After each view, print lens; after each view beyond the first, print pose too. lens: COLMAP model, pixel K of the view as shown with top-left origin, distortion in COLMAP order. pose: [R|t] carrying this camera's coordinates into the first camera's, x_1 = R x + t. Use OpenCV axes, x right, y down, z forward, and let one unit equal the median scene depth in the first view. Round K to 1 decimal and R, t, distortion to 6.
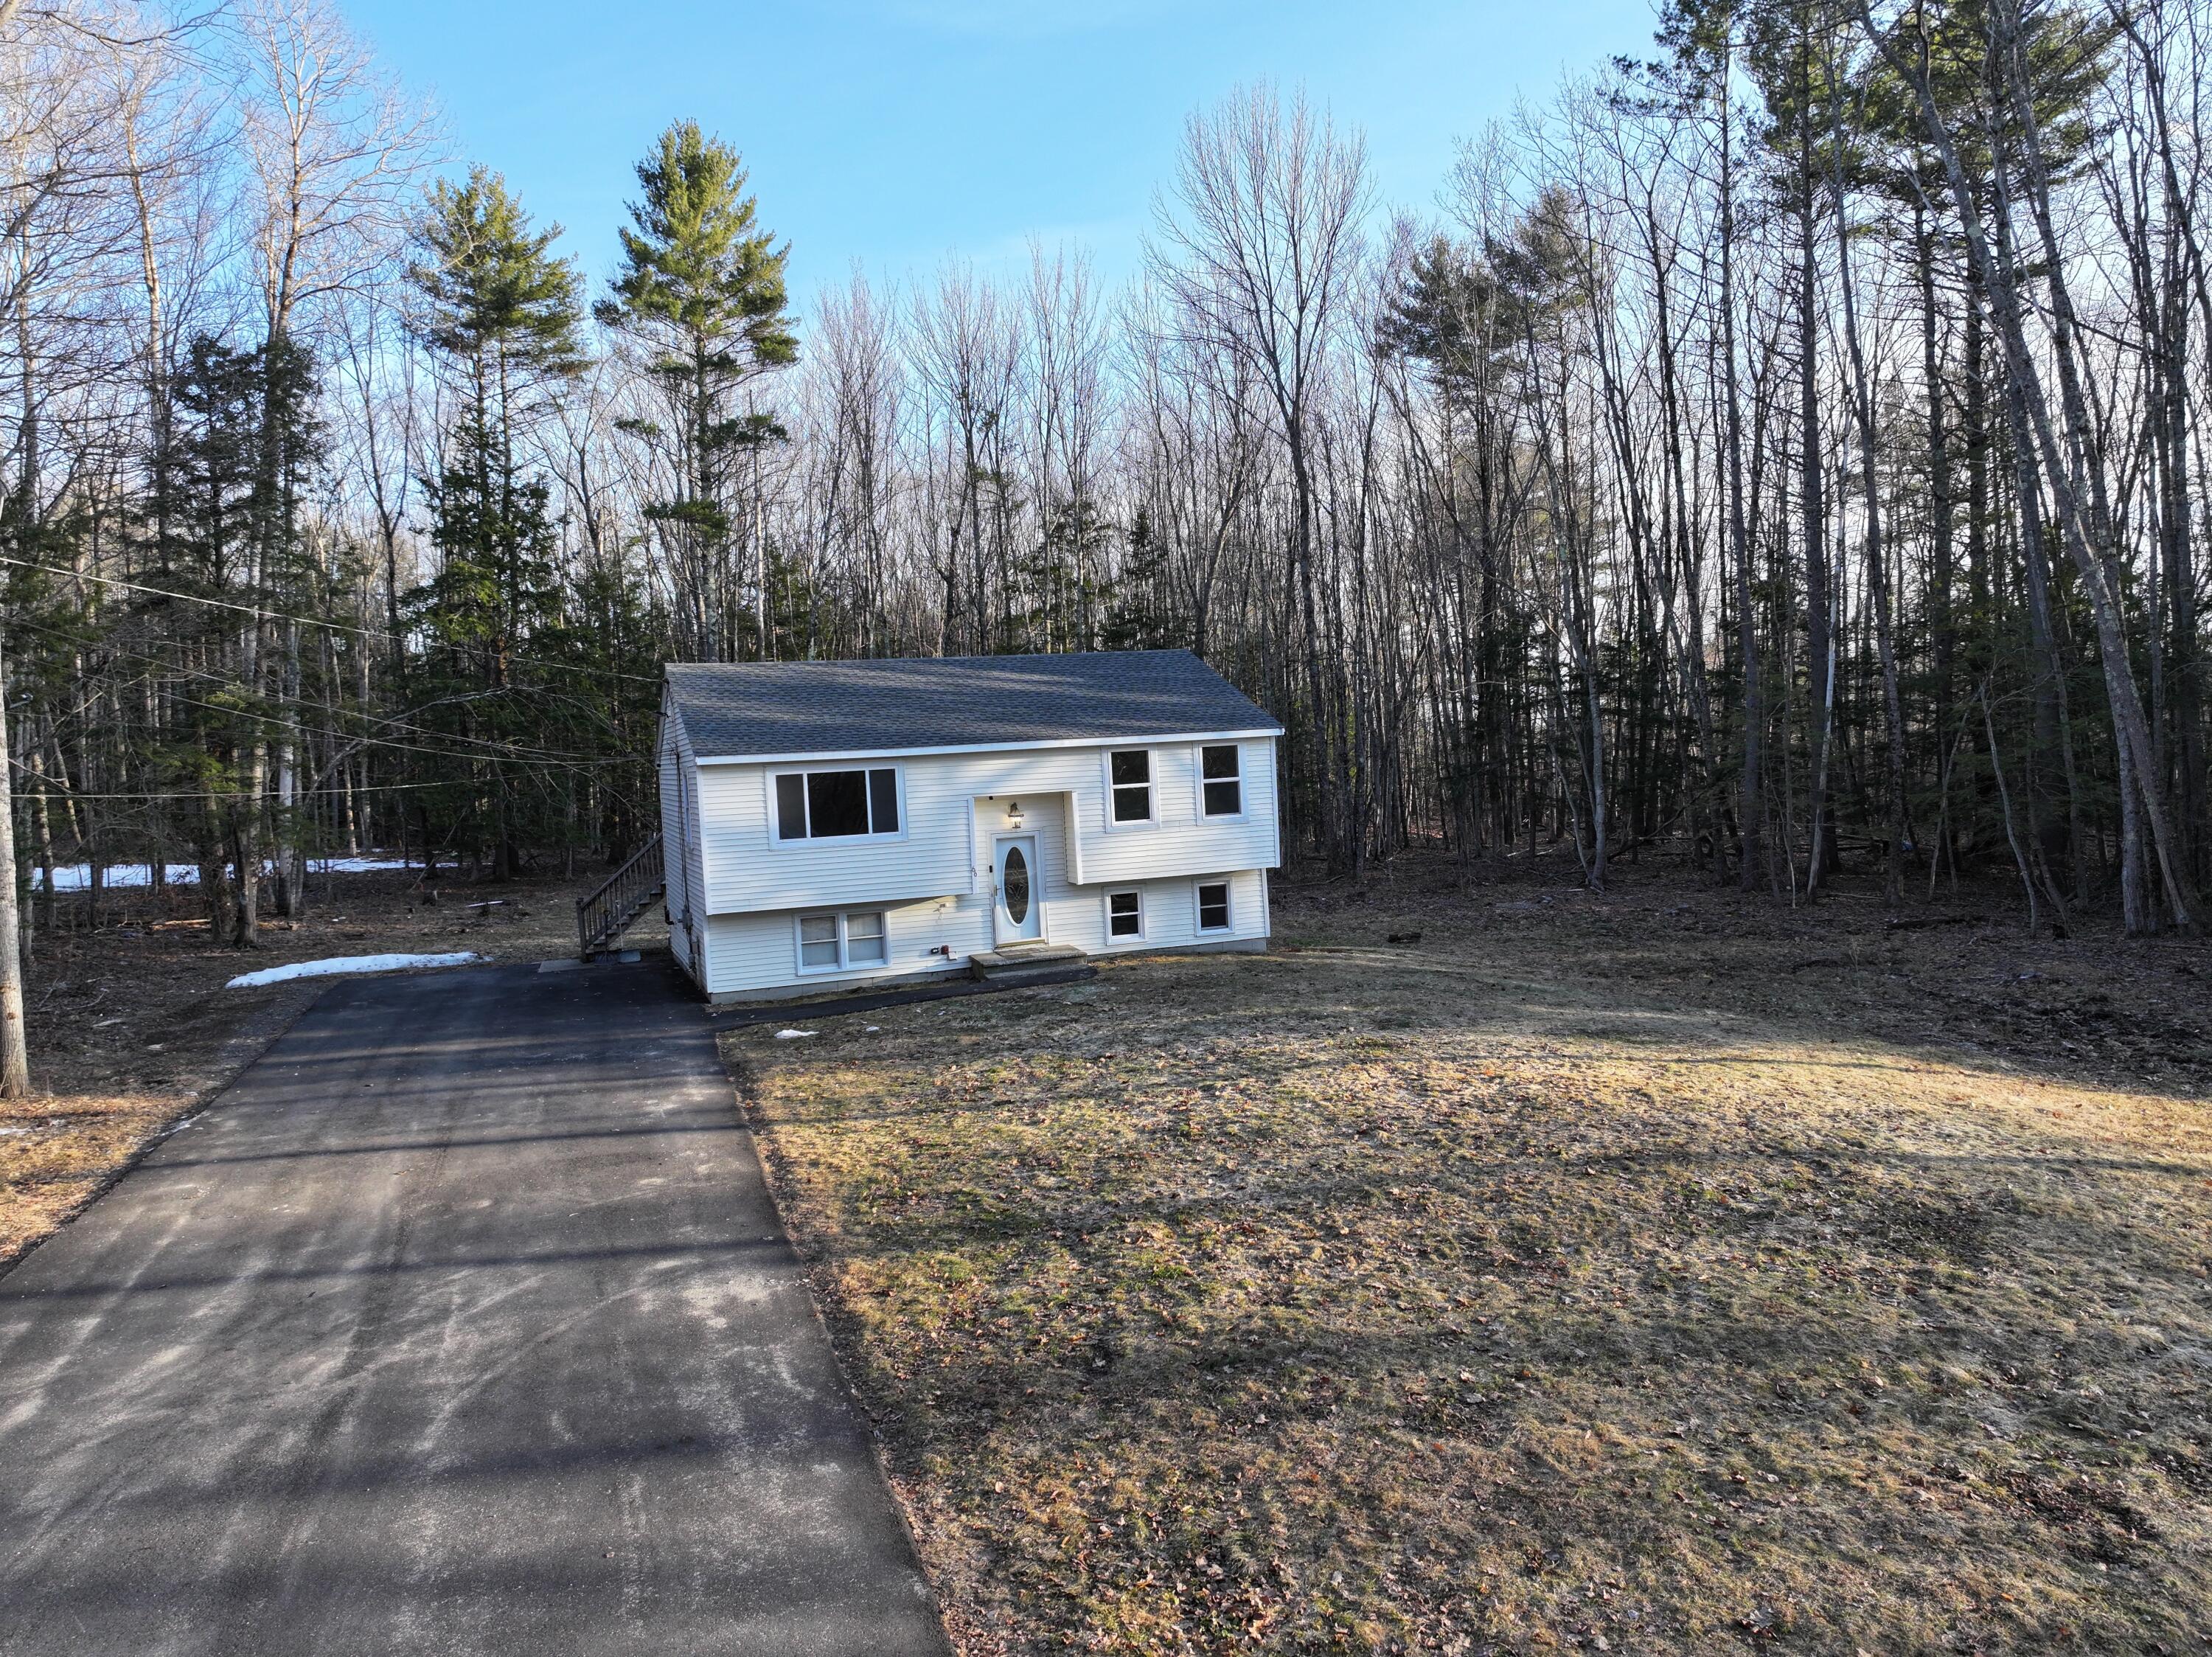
lens RADIAL K [[1560.6, 0, 1106.0], [0, 1560.6, 828.5], [0, 0, 1]] dist [-0.011100, 0.028402]
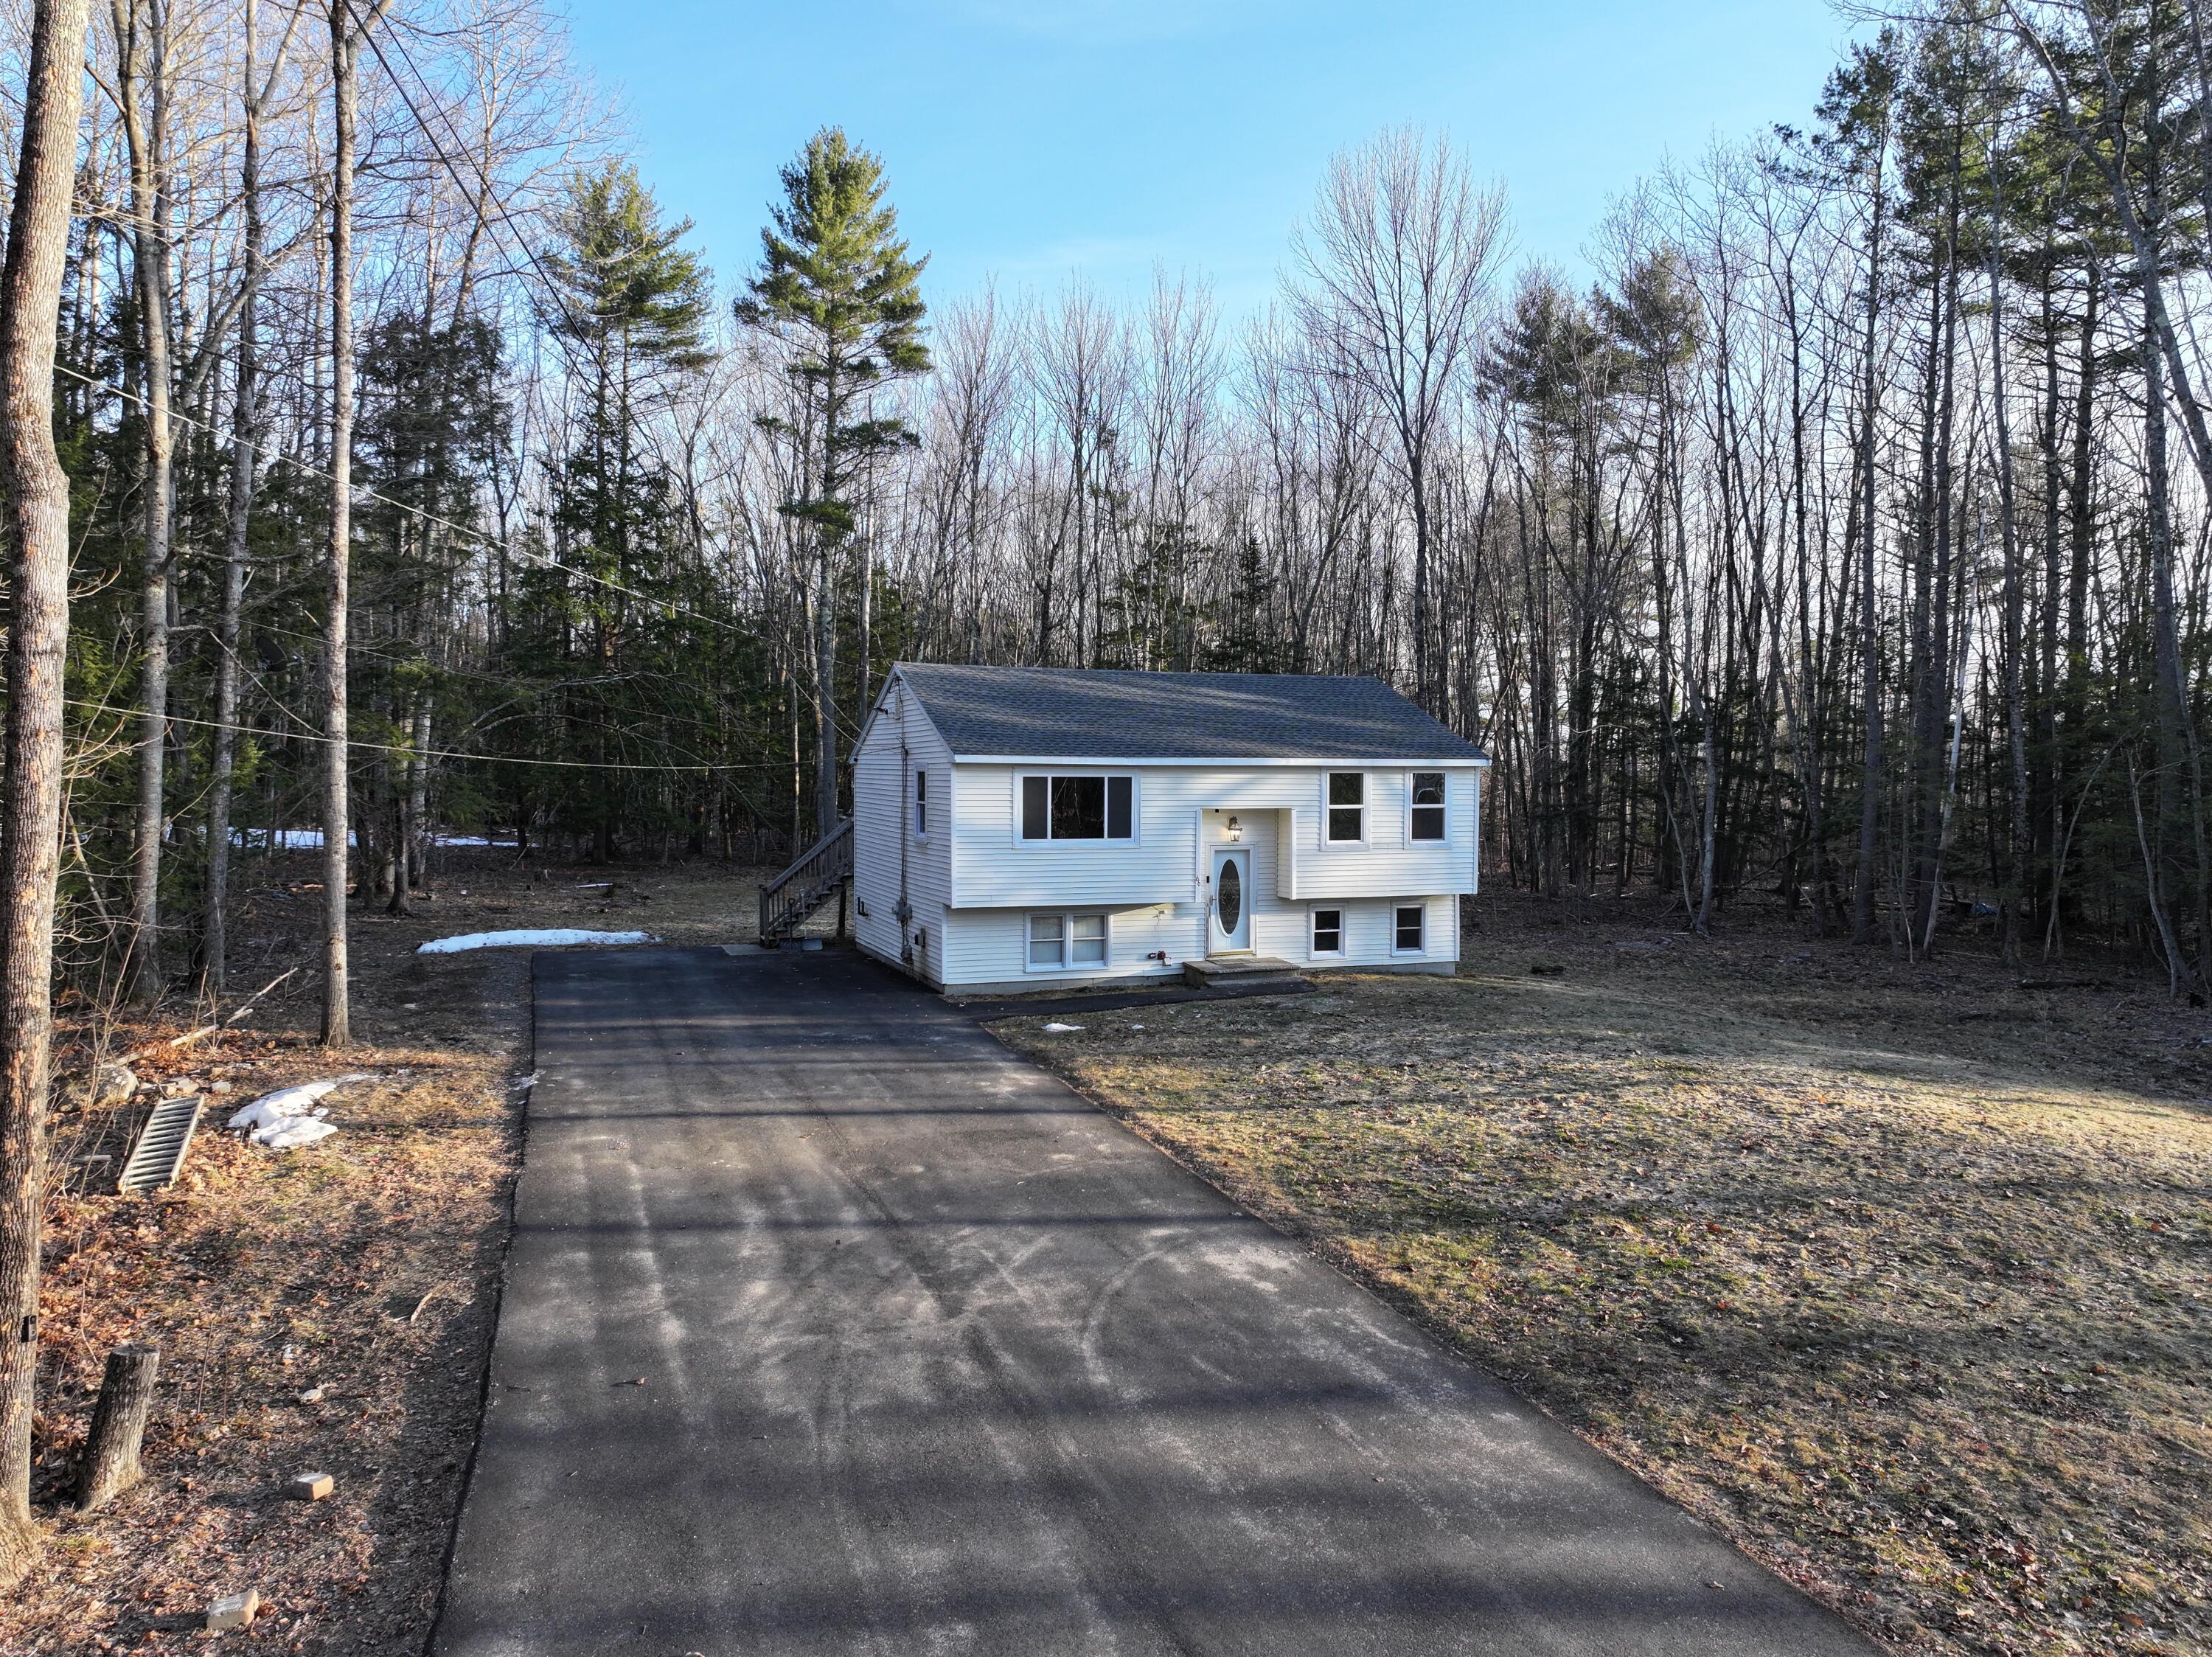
lens RADIAL K [[1560.6, 0, 1106.0], [0, 1560.6, 828.5], [0, 0, 1]] dist [-0.011100, 0.028402]
pose [[0.998203, 0.058246, 0.014047, -0.156040], [-0.058082, 0.998242, -0.011834, 0.008392], [-0.014712, 0.010997, 0.999831, -0.029892]]
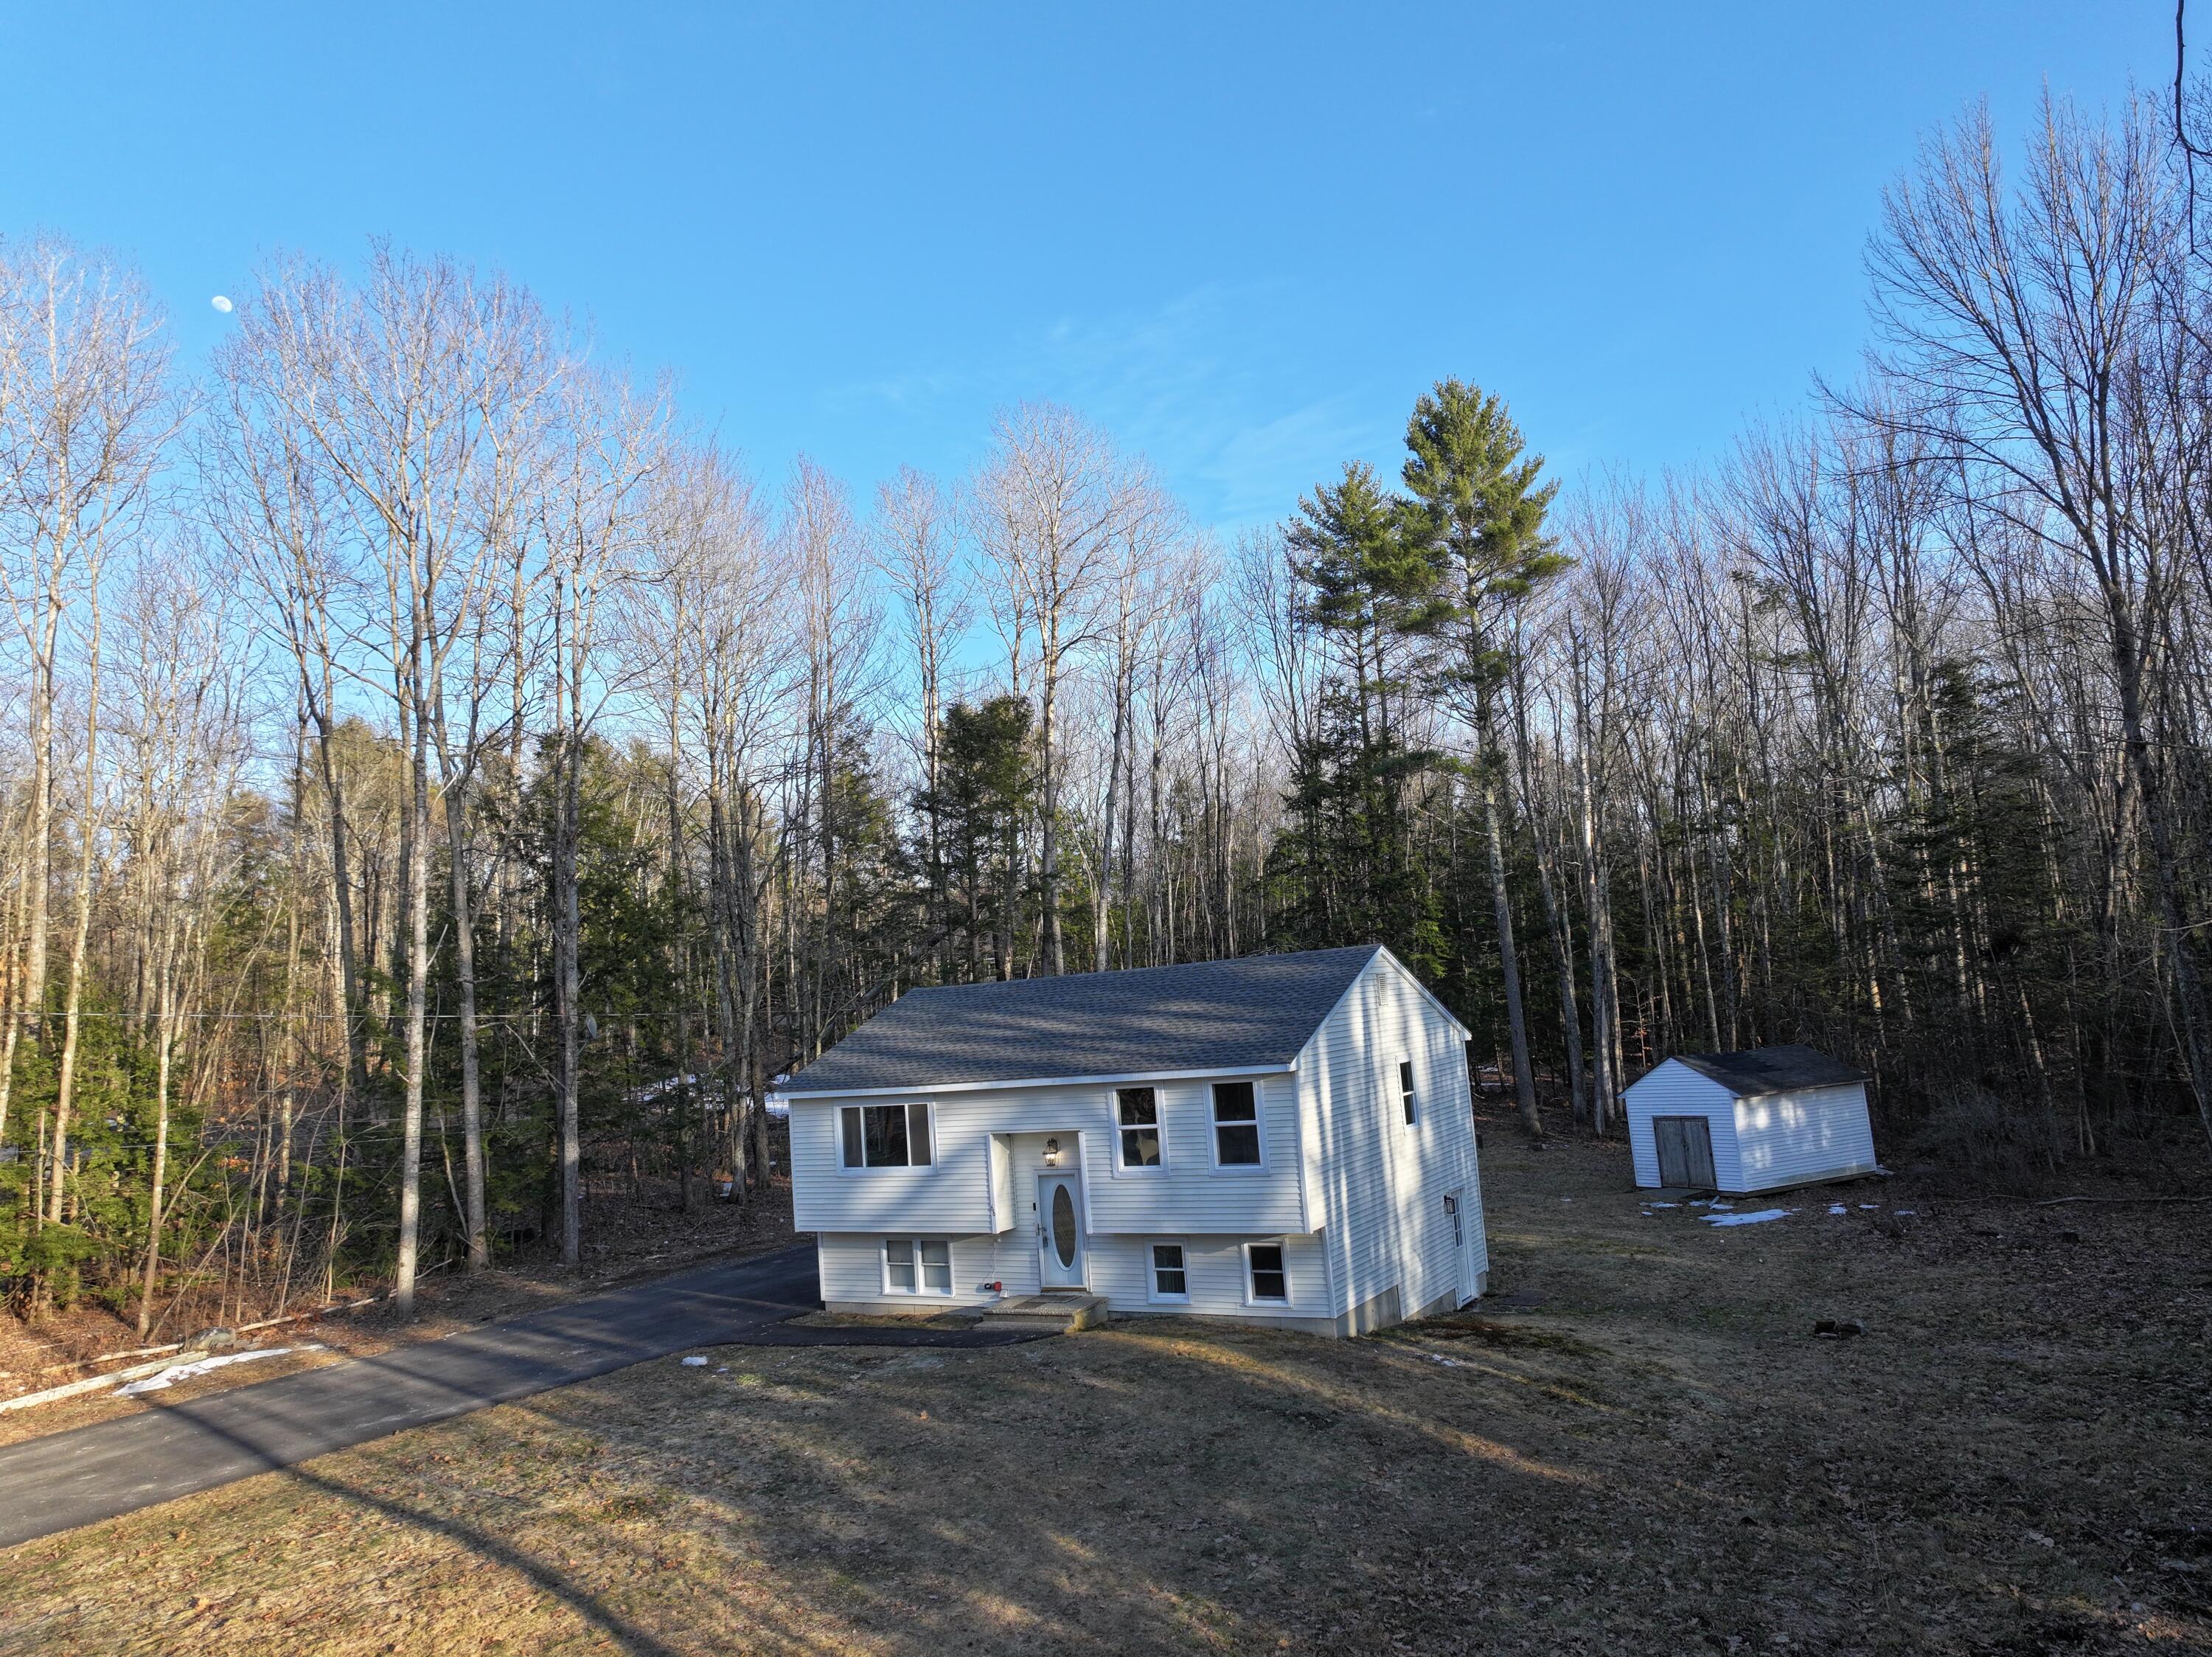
lens RADIAL K [[1560.6, 0, 1106.0], [0, 1560.6, 828.5], [0, 0, 1]] dist [-0.011100, 0.028402]
pose [[0.615683, -0.089170, -0.782932, 0.723769], [0.007466, 0.994192, -0.107359, -0.101920], [0.787958, 0.060254, 0.612773, 0.424073]]
